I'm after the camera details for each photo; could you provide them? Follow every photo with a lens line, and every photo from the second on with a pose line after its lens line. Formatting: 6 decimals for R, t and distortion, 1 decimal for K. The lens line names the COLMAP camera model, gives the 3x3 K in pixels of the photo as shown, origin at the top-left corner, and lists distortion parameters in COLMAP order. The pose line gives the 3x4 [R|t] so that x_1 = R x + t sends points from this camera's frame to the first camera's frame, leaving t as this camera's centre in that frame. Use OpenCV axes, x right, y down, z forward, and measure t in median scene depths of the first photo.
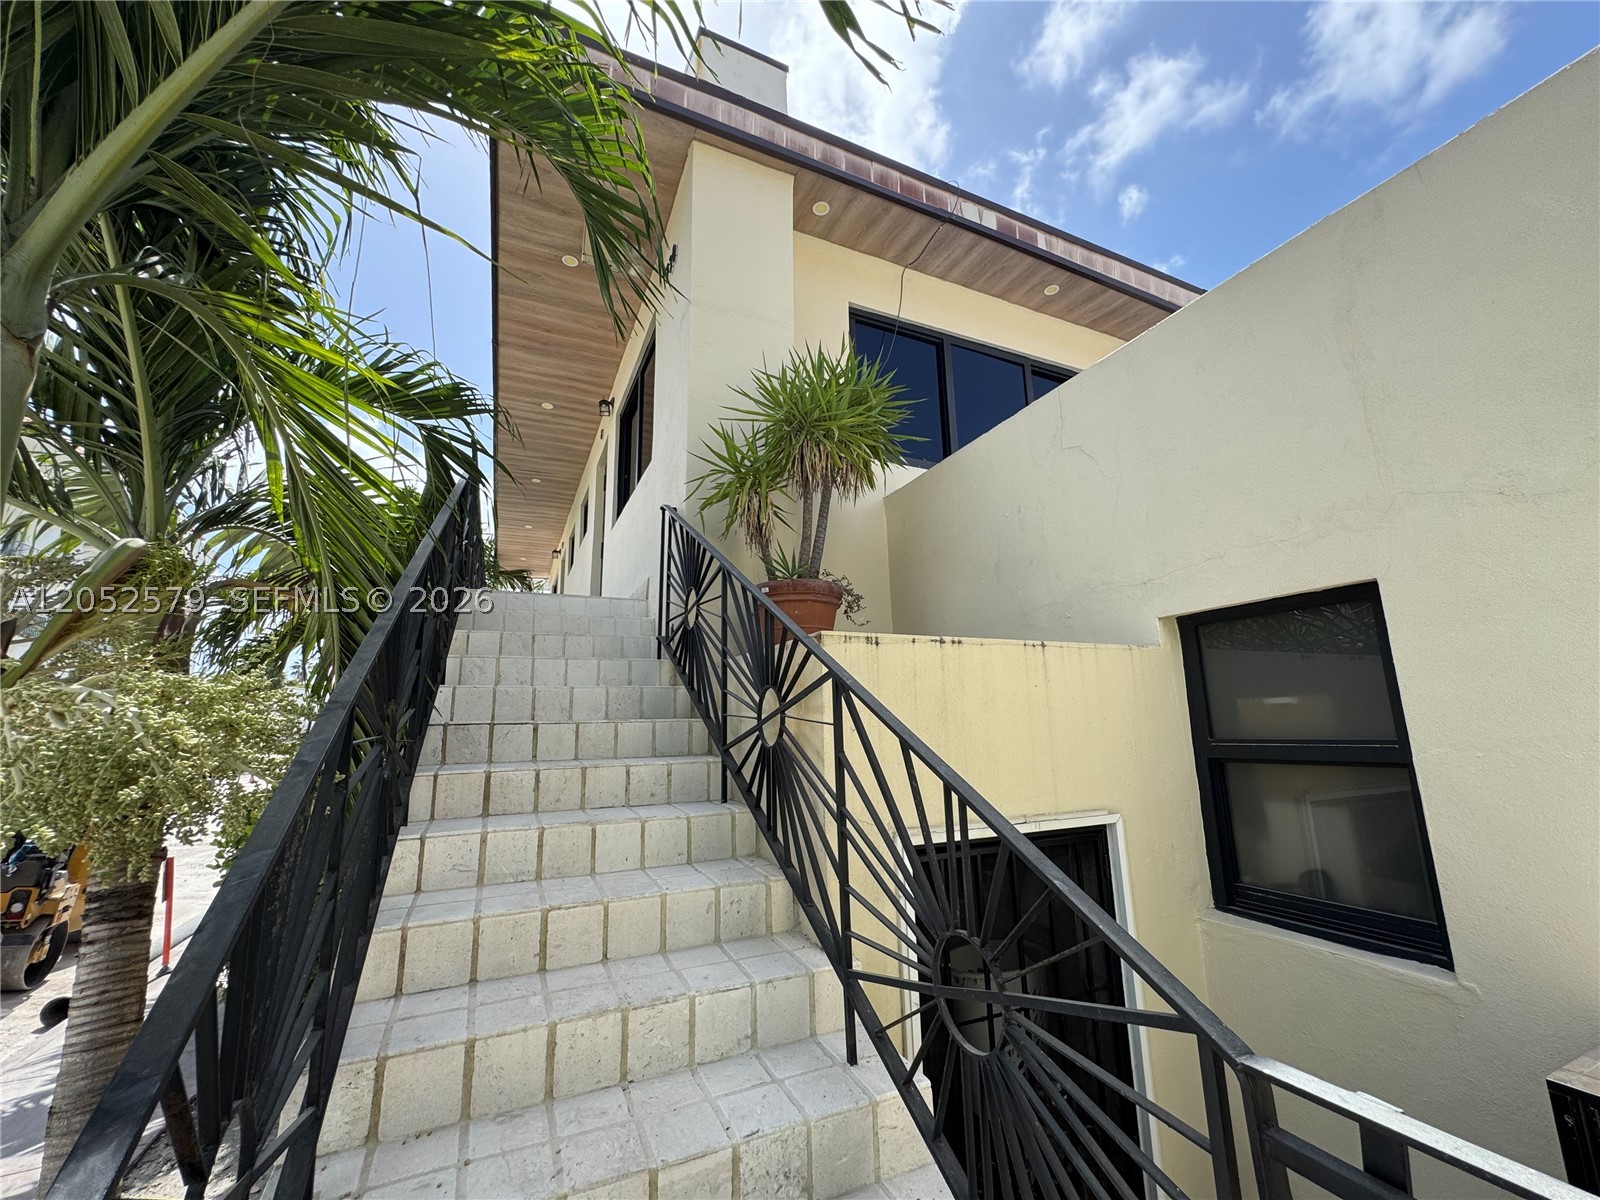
lens RADIAL K [[643.8, 0, 802.0], [0, 643.8, 601.0], [0, 0, 1]] dist [-0.003921, 0.000348]
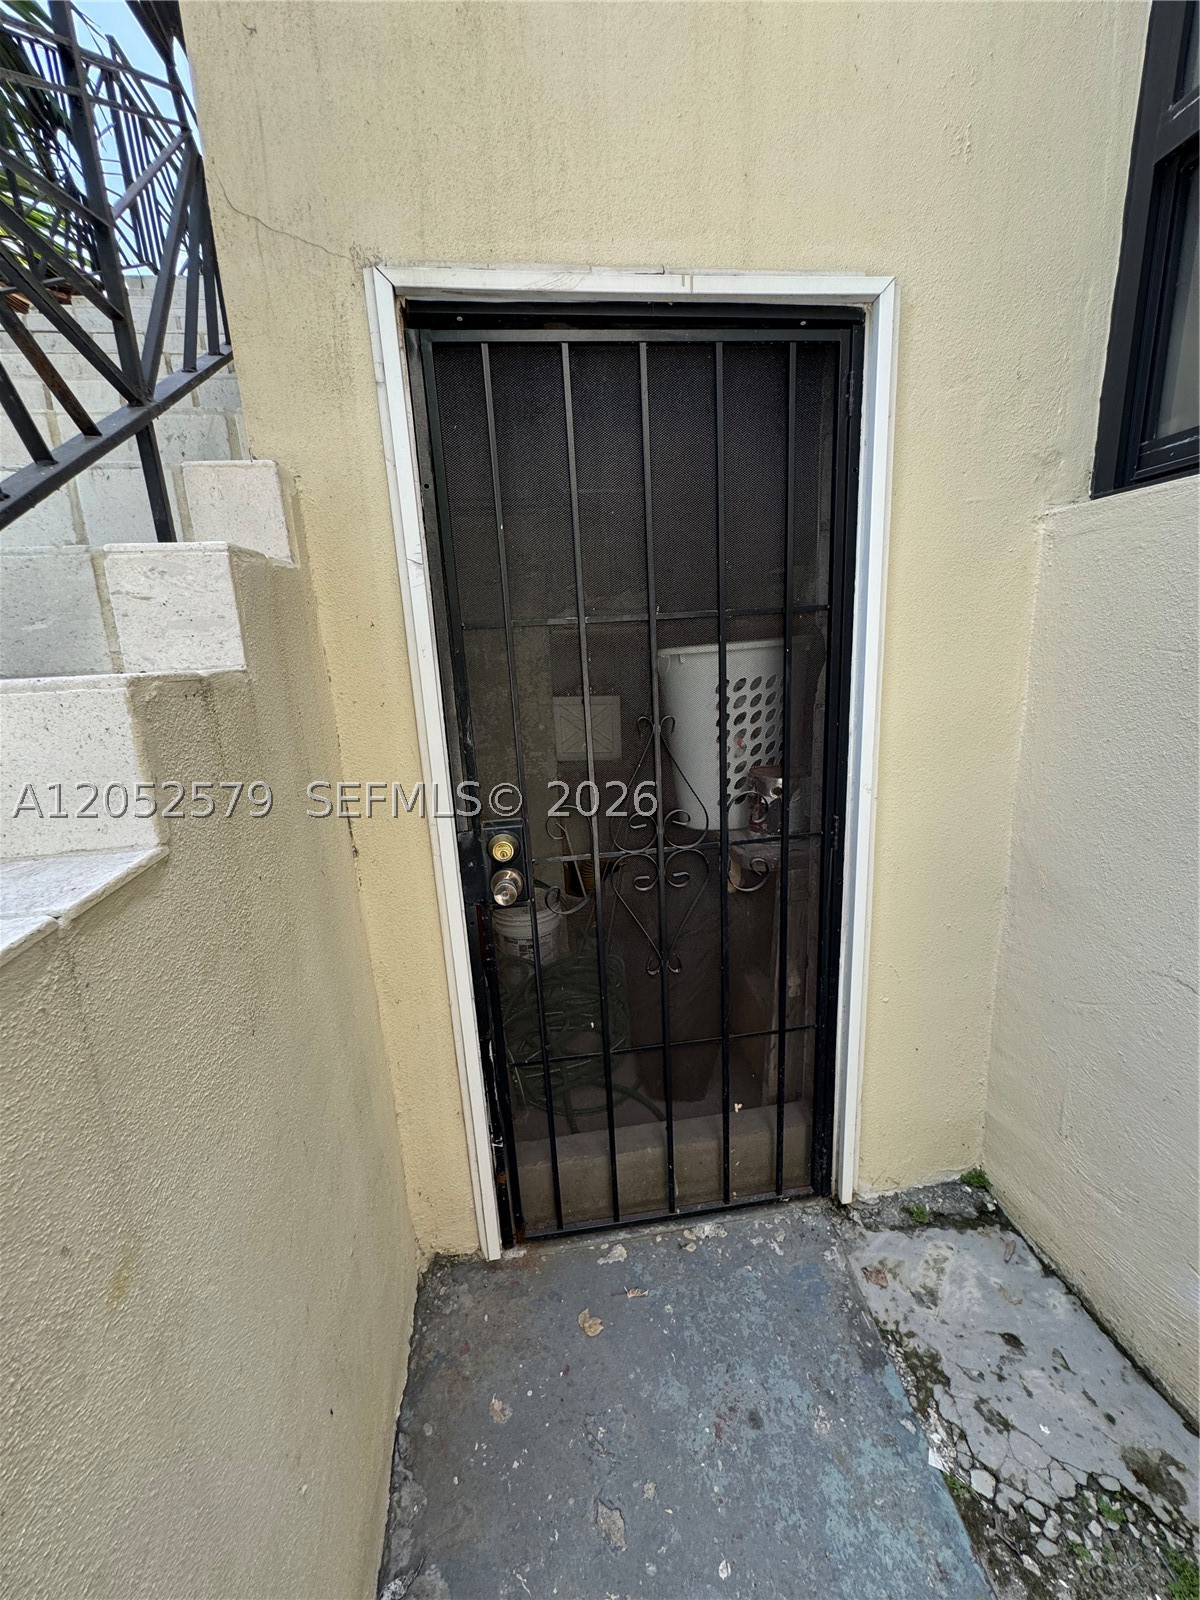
lens RADIAL K [[643.8, 0, 597.1], [0, 643.8, 801.5], [0, 0, 1]] dist [-0.003921, 0.000348]
pose [[0.961042, 0.038488, -0.273709, 0.447735], [0.084030, 0.902703, 0.421980, 0.499644], [0.263319, -0.428540, 0.864301, 0.343321]]
